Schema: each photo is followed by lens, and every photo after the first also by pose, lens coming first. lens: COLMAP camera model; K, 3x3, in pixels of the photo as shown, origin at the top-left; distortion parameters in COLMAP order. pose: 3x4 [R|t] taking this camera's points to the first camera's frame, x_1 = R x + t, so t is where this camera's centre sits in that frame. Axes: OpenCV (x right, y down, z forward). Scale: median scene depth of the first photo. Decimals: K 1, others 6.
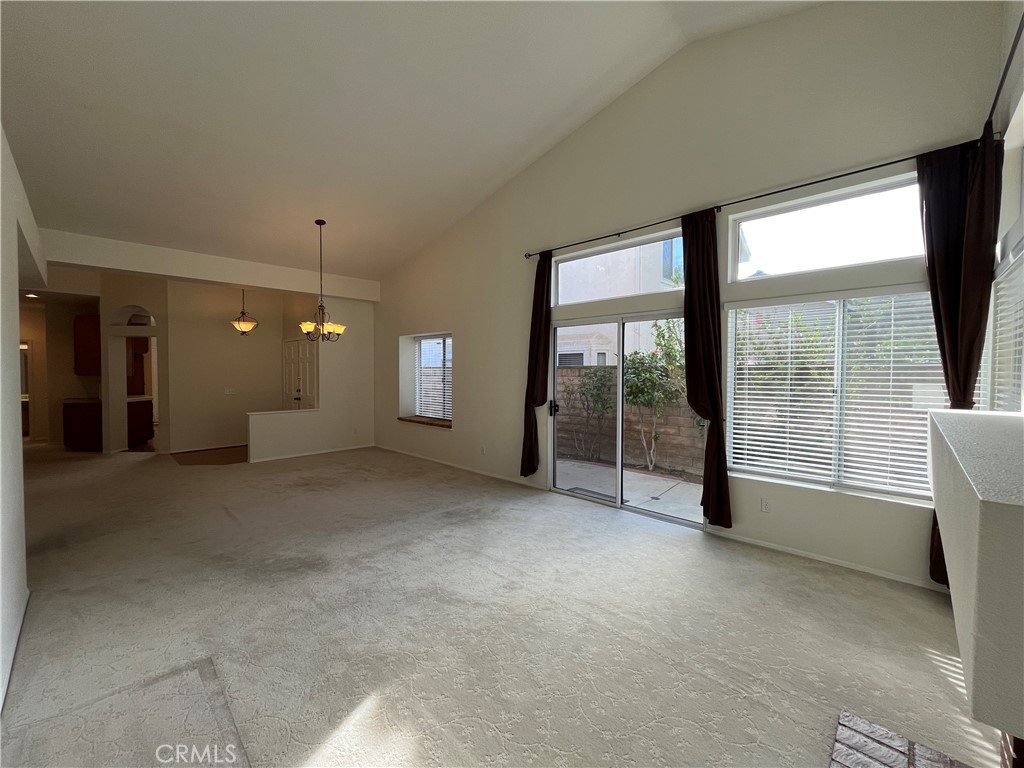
lens RADIAL K [[411.4, 0, 508.5], [0, 411.4, 381.6], [0, 0, 1]] dist [-0.003059, -0.000391]
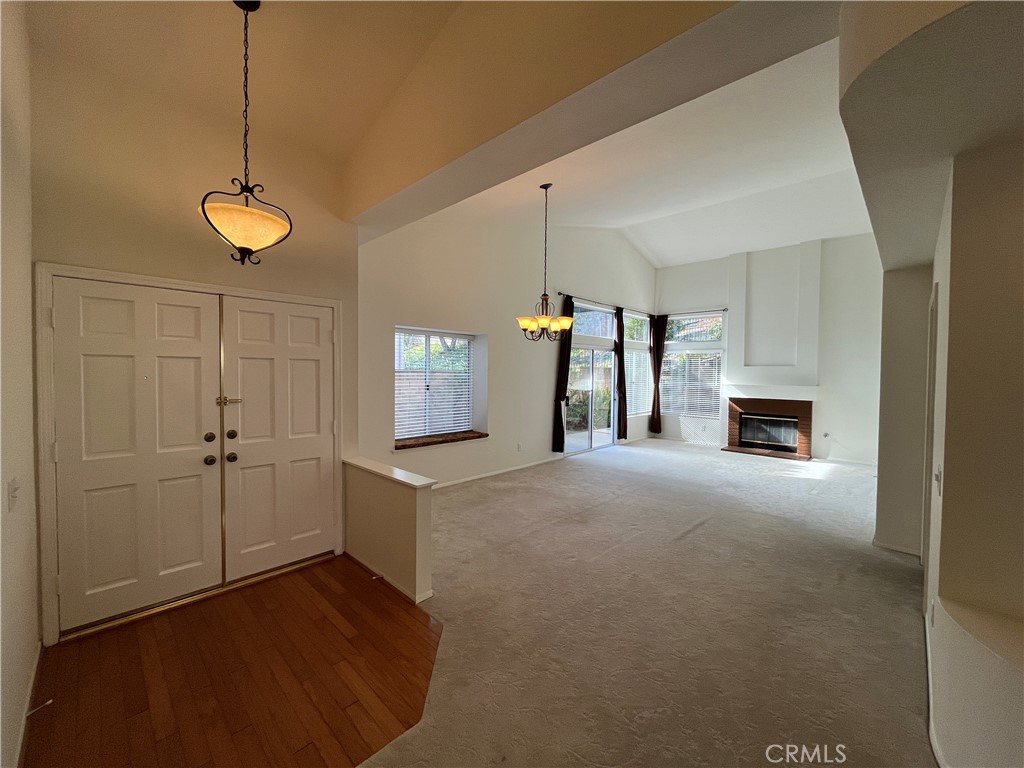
lens RADIAL K [[411.4, 0, 508.5], [0, 411.4, 381.6], [0, 0, 1]] dist [-0.003059, -0.000391]
pose [[0.008357, -0.022567, 0.999710, -1.289590], [0.019442, 0.999560, 0.022401, -0.040364], [-0.999776, 0.019249, 0.008792, 1.113086]]
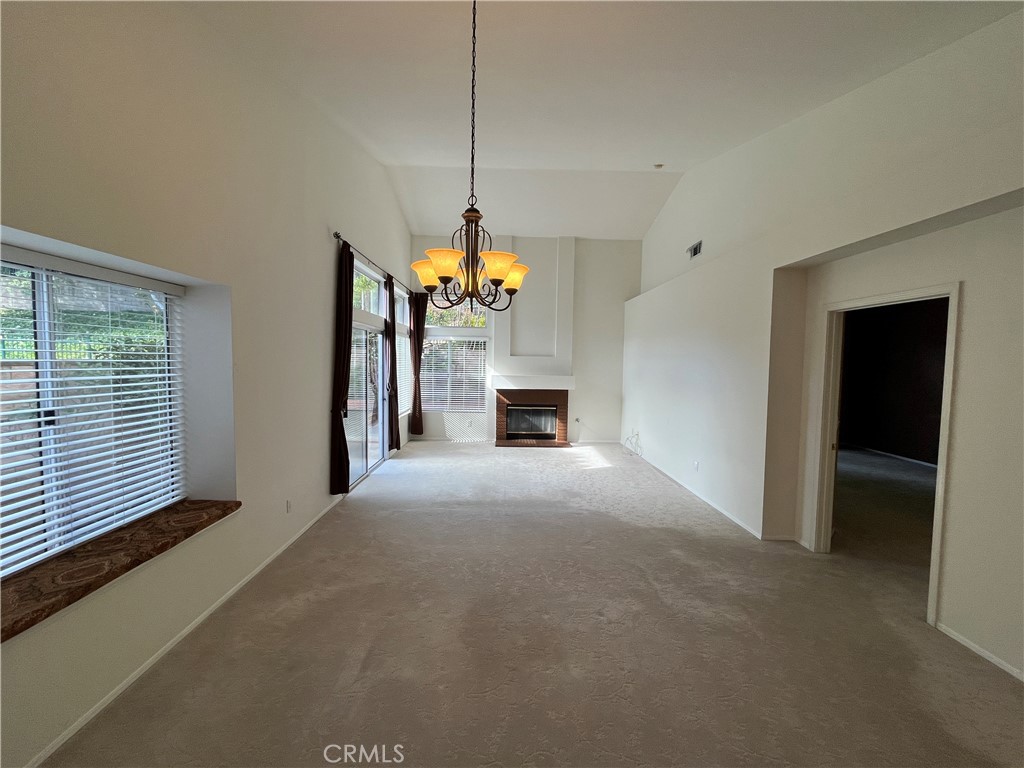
lens RADIAL K [[411.4, 0, 508.5], [0, 411.4, 381.6], [0, 0, 1]] dist [-0.003059, -0.000391]
pose [[-0.704258, -0.046330, 0.708430, -0.775936], [0.007150, 0.997355, 0.072333, -0.061707], [-0.709908, 0.056007, -0.702064, 1.296569]]
